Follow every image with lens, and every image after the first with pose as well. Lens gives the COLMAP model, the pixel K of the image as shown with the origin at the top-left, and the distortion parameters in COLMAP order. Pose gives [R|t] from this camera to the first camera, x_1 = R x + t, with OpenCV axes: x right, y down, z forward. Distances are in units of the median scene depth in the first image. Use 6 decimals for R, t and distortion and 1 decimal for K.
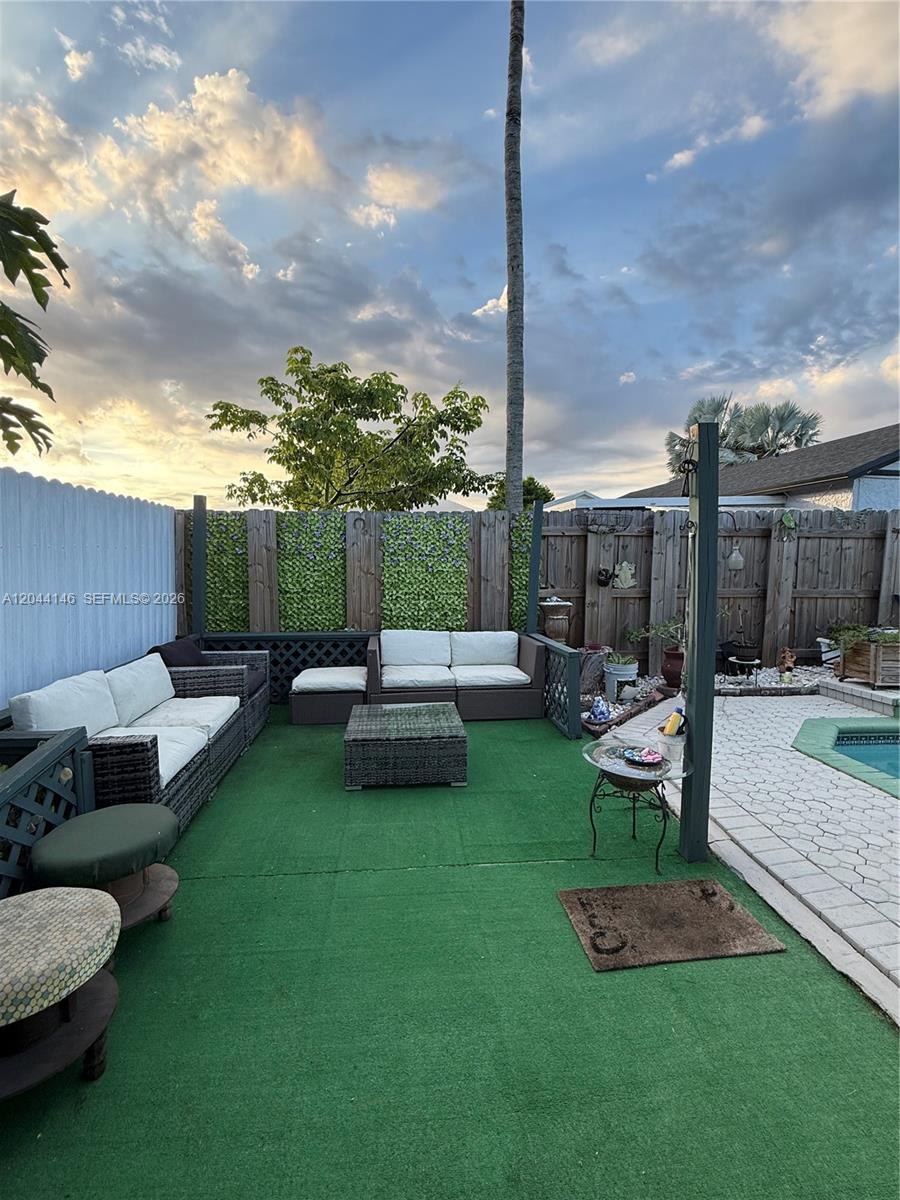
lens RADIAL K [[542.4, 0, 448.7], [0, 542.4, 605.1], [0, 0, 1]] dist [0.004614, -0.002058]
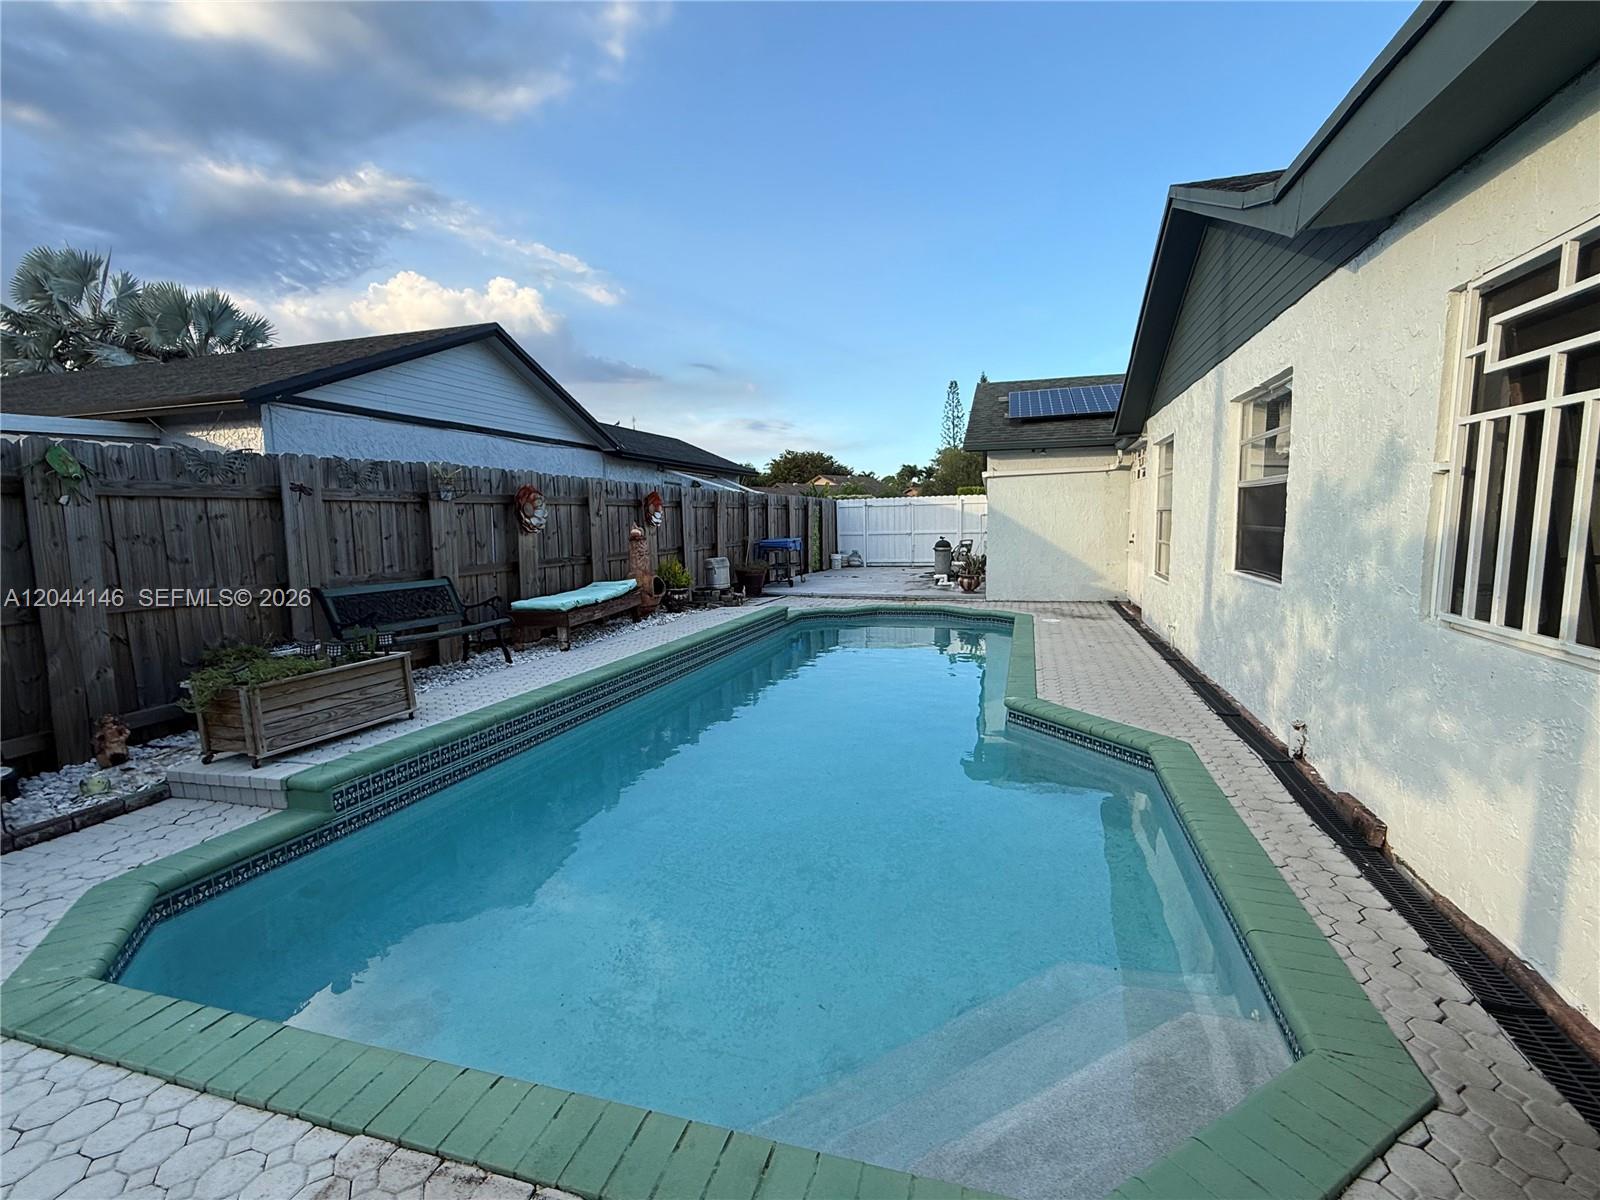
lens RADIAL K [[723.2, 0, 803.2], [0, 723.2, 600.3], [0, 0, 1]] dist [0.004614, -0.002058]
pose [[0.387957, -0.122609, 0.913486, 0.260283], [0.108484, 0.990297, 0.086846, -0.015830], [-0.915271, 0.065406, 0.397494, 0.130473]]
